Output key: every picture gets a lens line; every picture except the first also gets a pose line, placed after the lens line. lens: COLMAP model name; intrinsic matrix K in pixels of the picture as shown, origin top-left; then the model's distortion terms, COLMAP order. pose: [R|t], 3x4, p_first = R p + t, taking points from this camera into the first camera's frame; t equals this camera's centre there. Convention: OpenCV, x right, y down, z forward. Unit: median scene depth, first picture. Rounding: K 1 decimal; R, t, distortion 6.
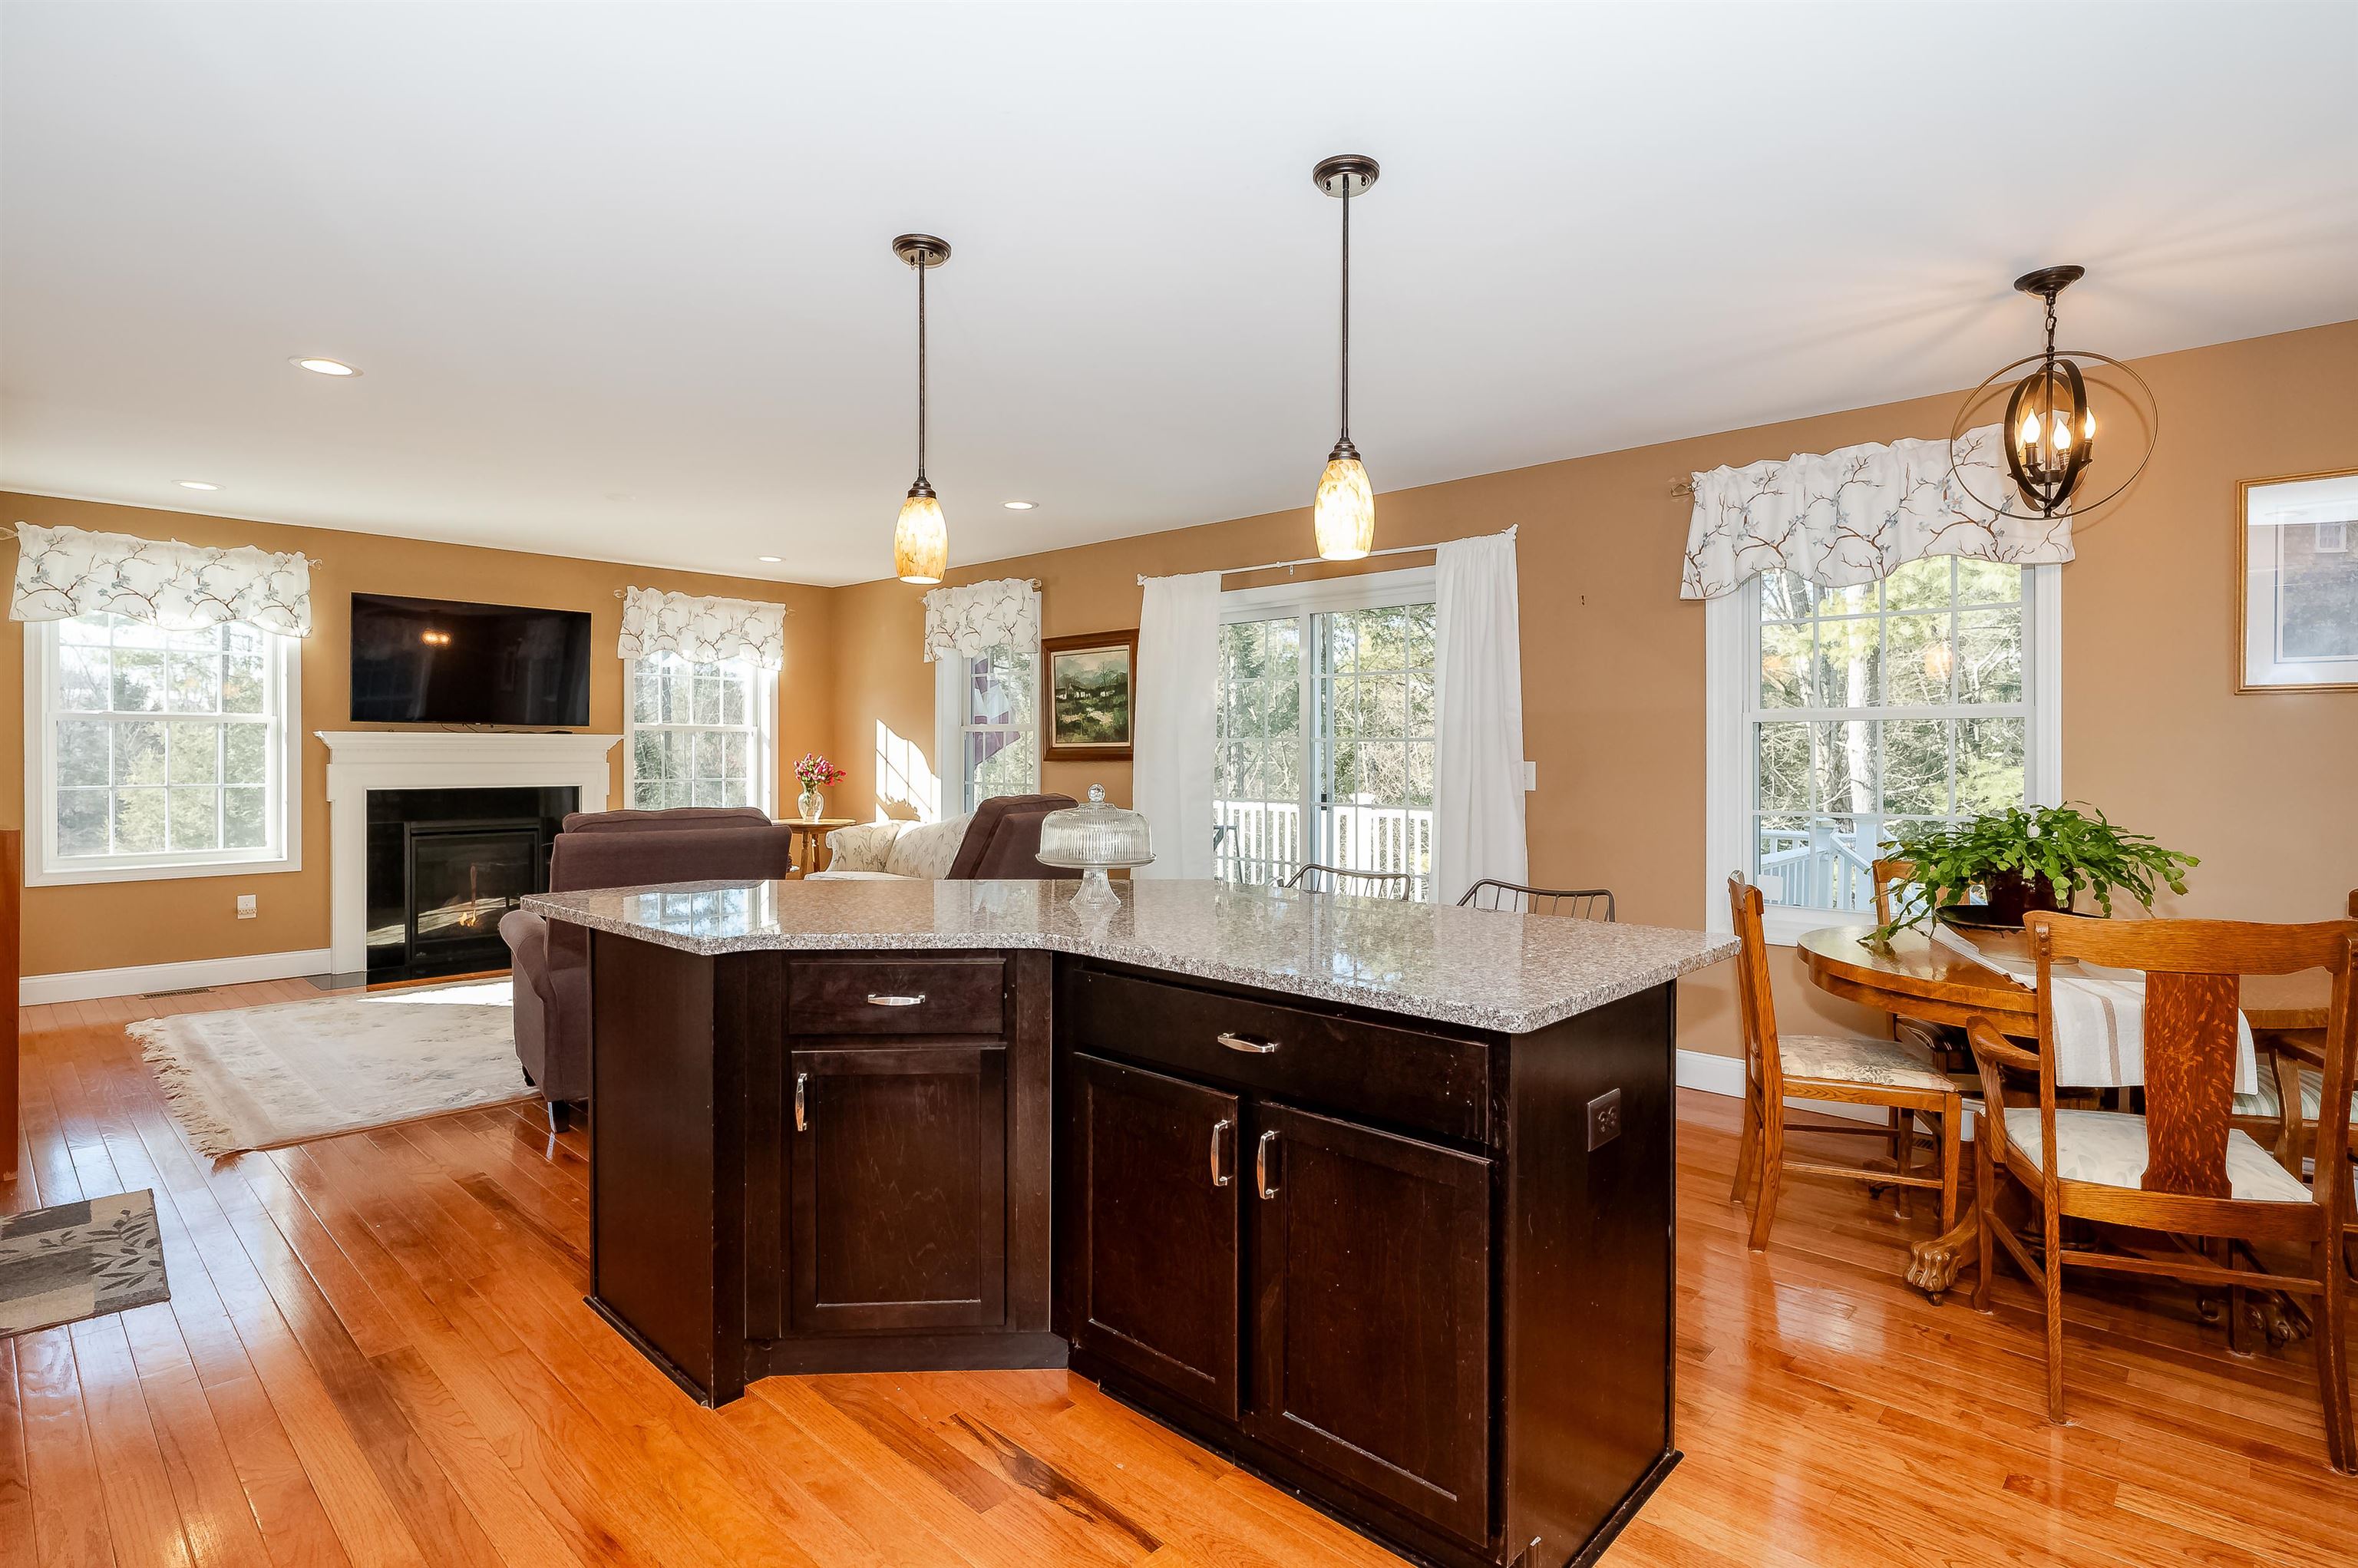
lens RADIAL K [[1153.9, 0, 1172.1], [0, 1153.9, 773.4], [0, 0, 1]] dist [0.005321, 0.000471]
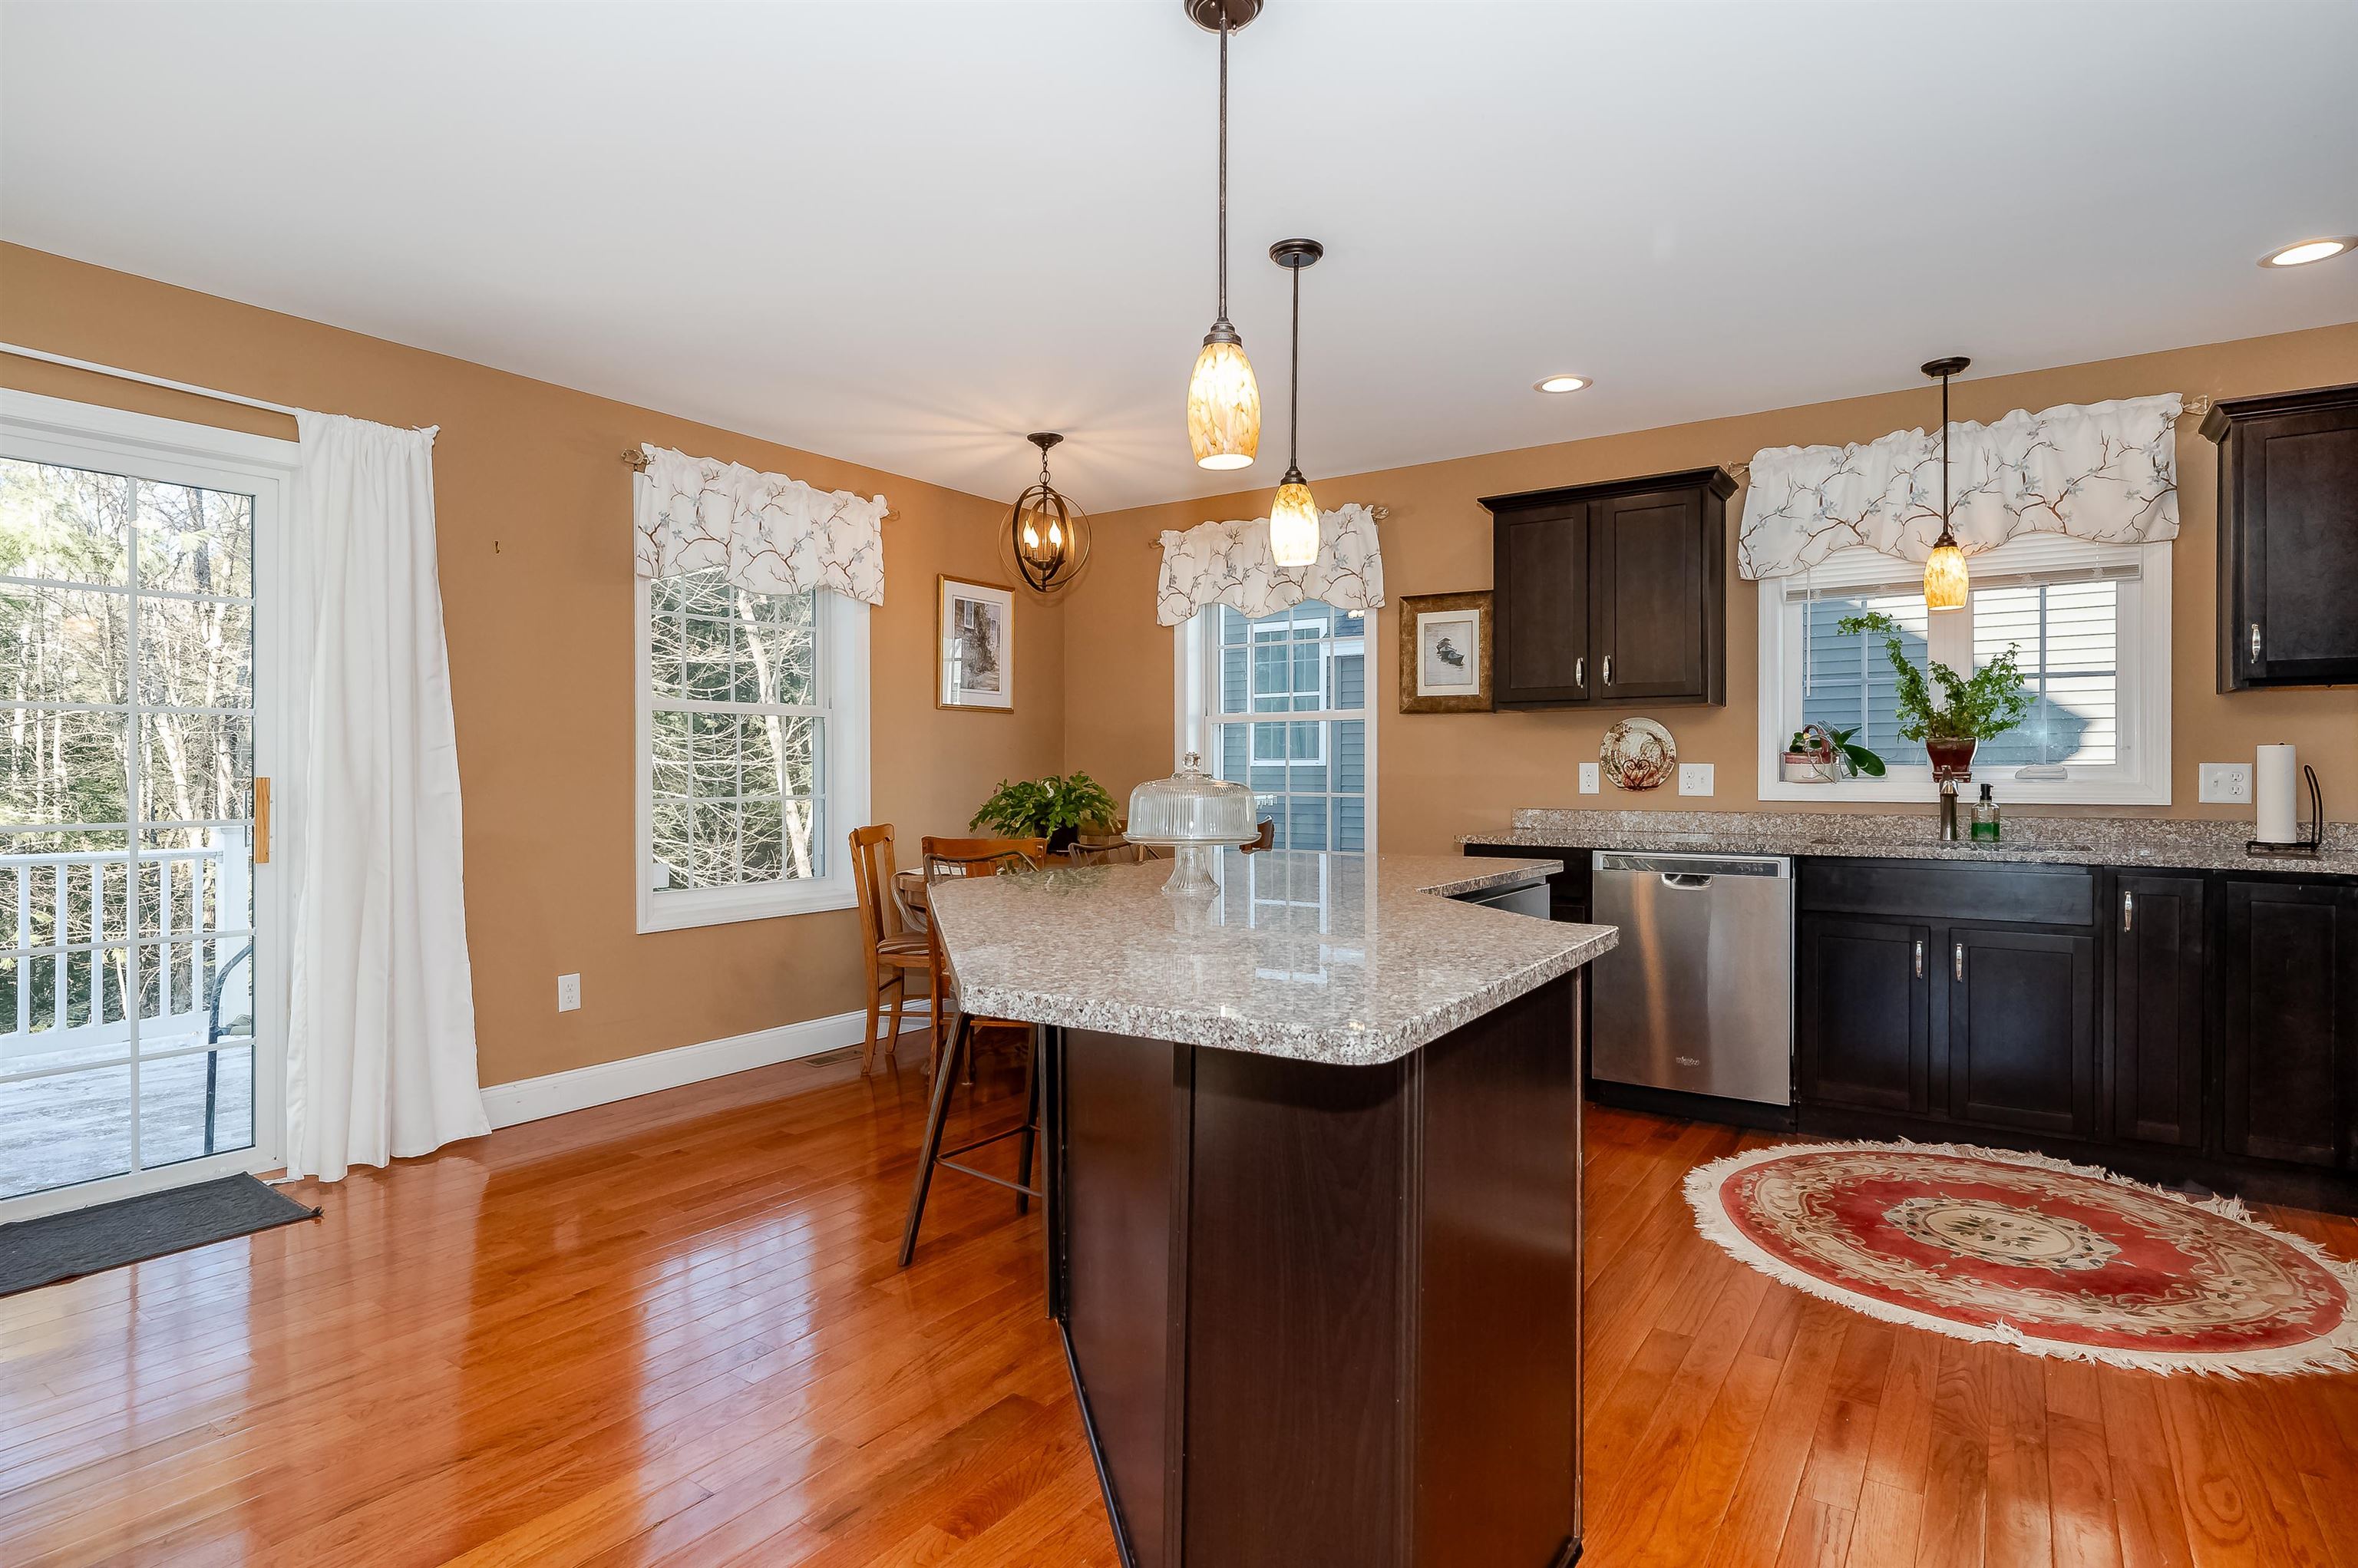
lens RADIAL K [[1220.5, 0, 1169.0], [0, 1220.5, 783.3], [0, 0, 1]] dist [-0.006524, -0.000152]
pose [[-0.148526, -0.009103, 0.988867, -0.401772], [0.023208, 0.999650, 0.012688, 0.010979], [-0.988636, 0.024834, -0.148263, 0.478151]]
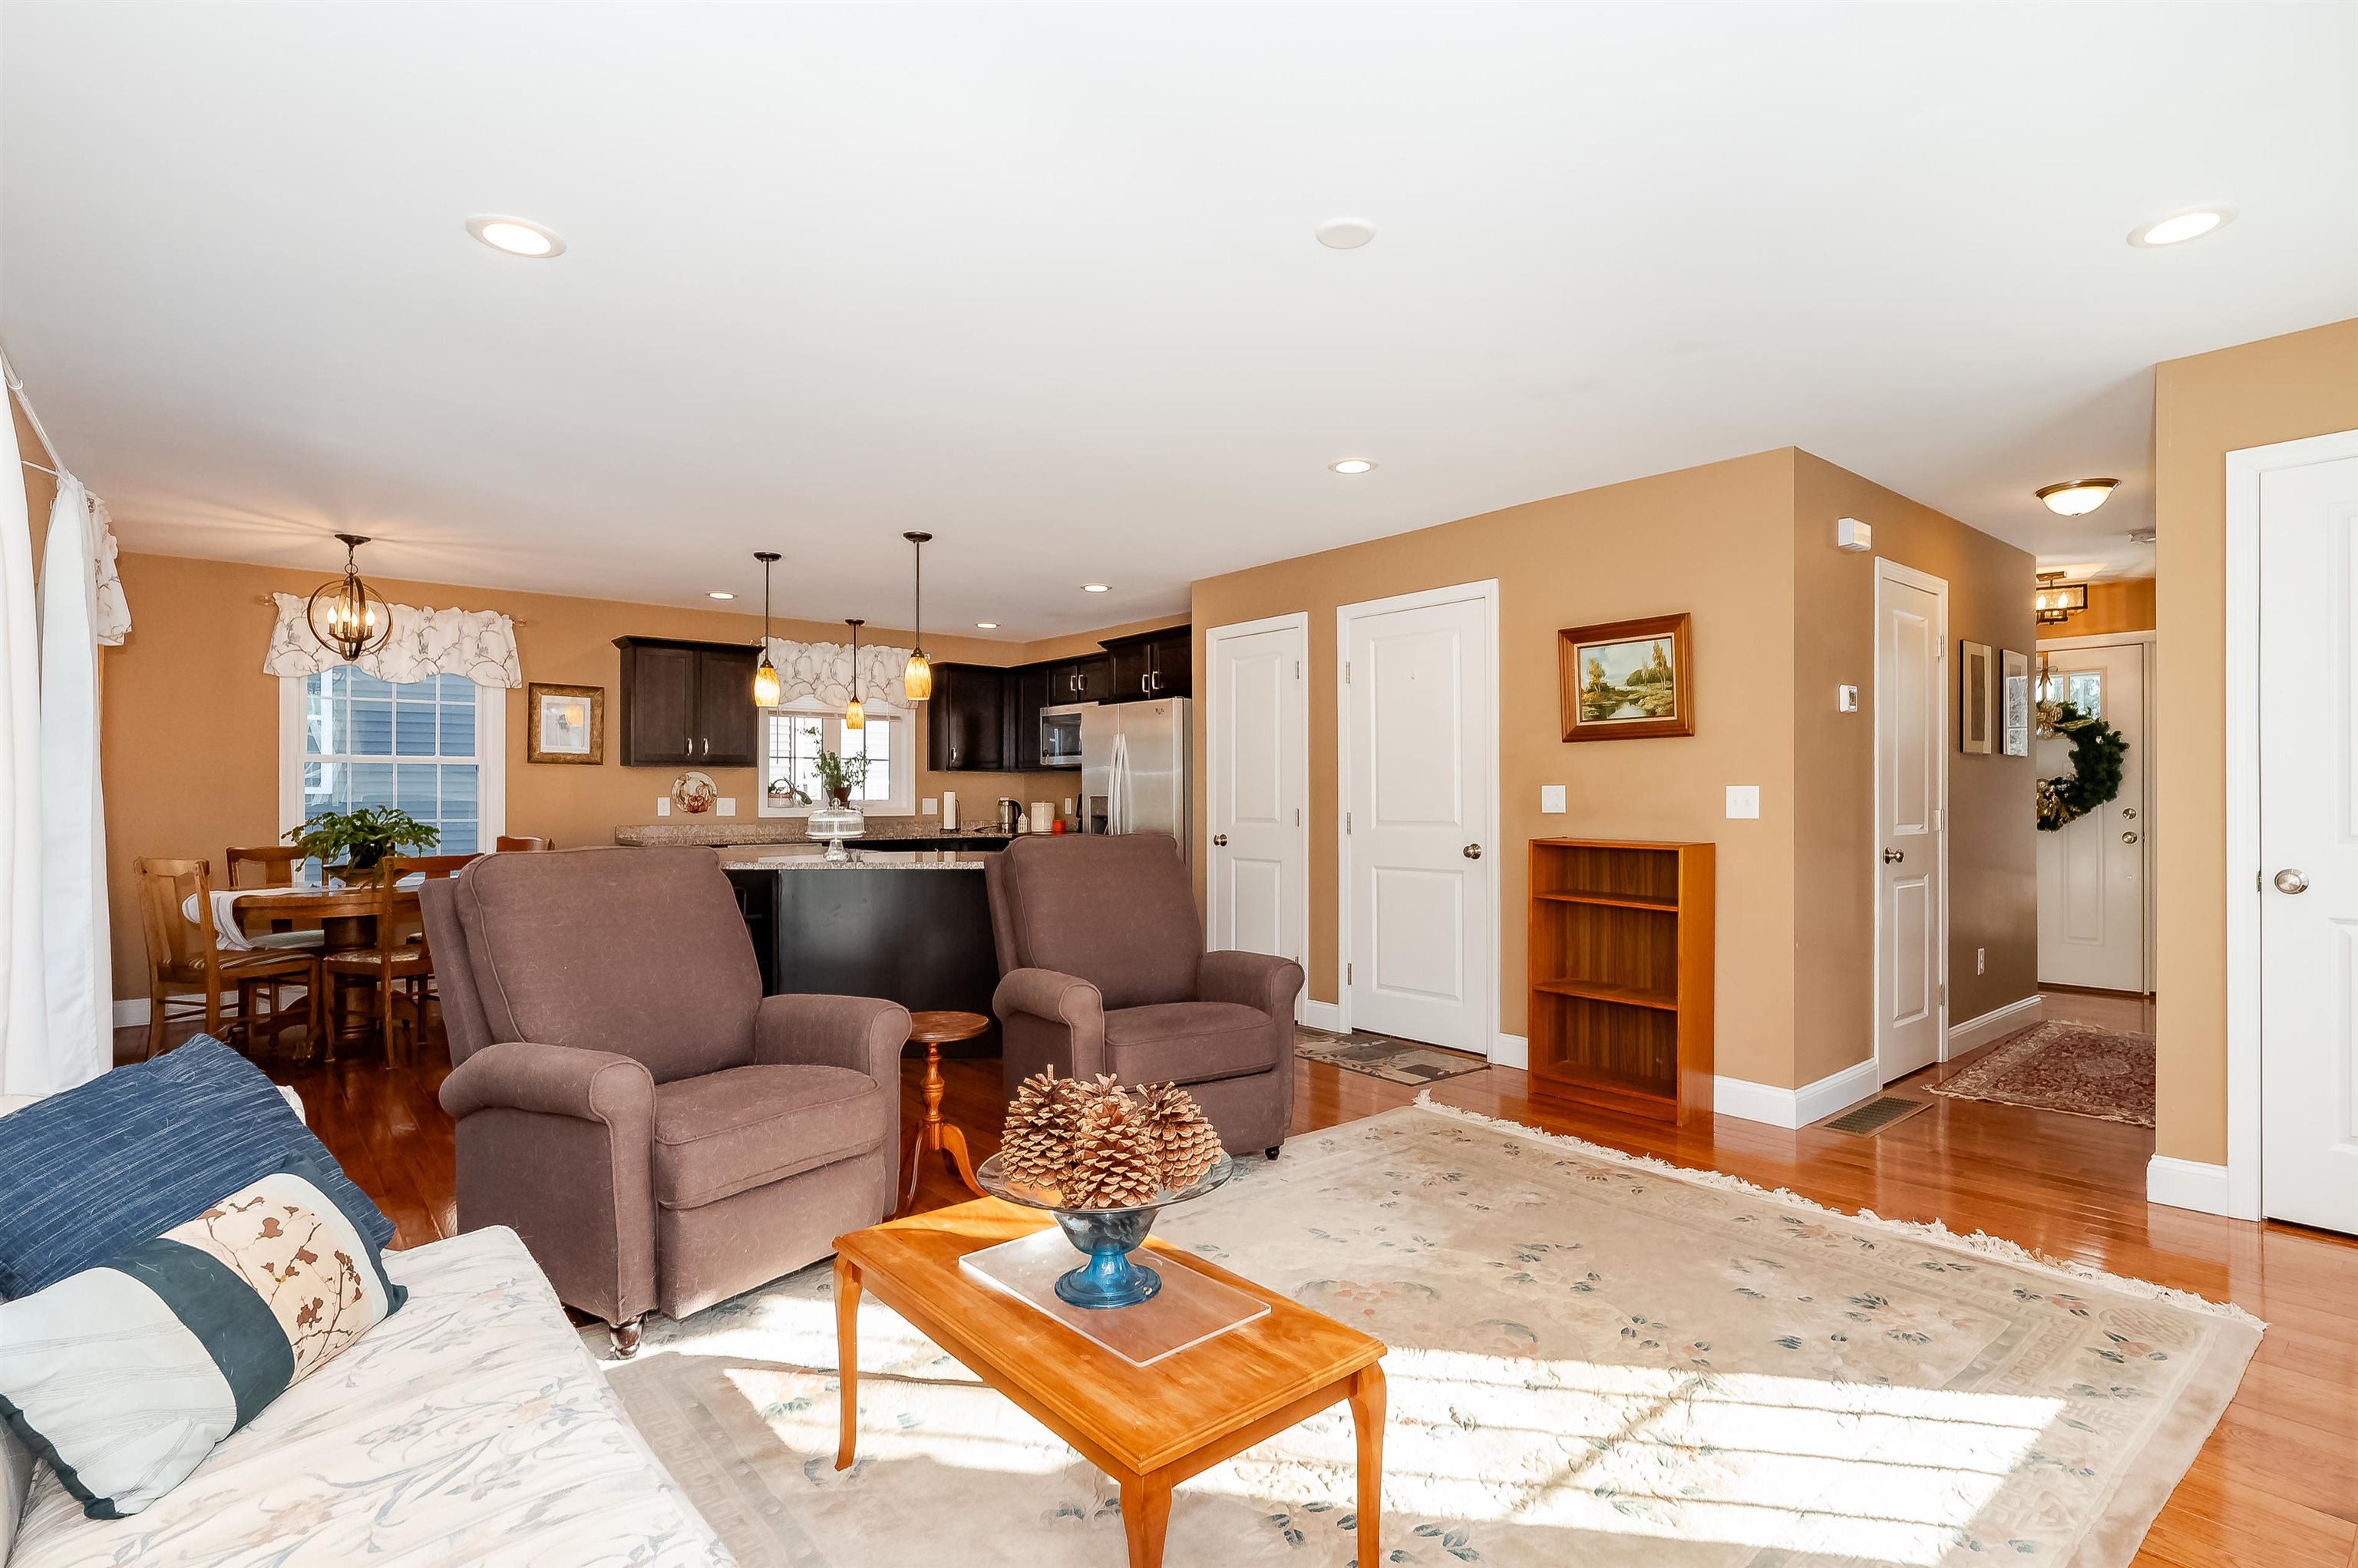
lens RADIAL K [[1156.2, 0, 1221.9], [0, 1156.2, 795.9], [0, 0, 1]] dist [0.006701, -0.000329]
pose [[-0.993723, -0.003424, 0.111813, -0.411551], [-0.000632, 0.999687, 0.025003, -0.018122], [-0.111863, 0.024775, -0.993415, 1.242751]]
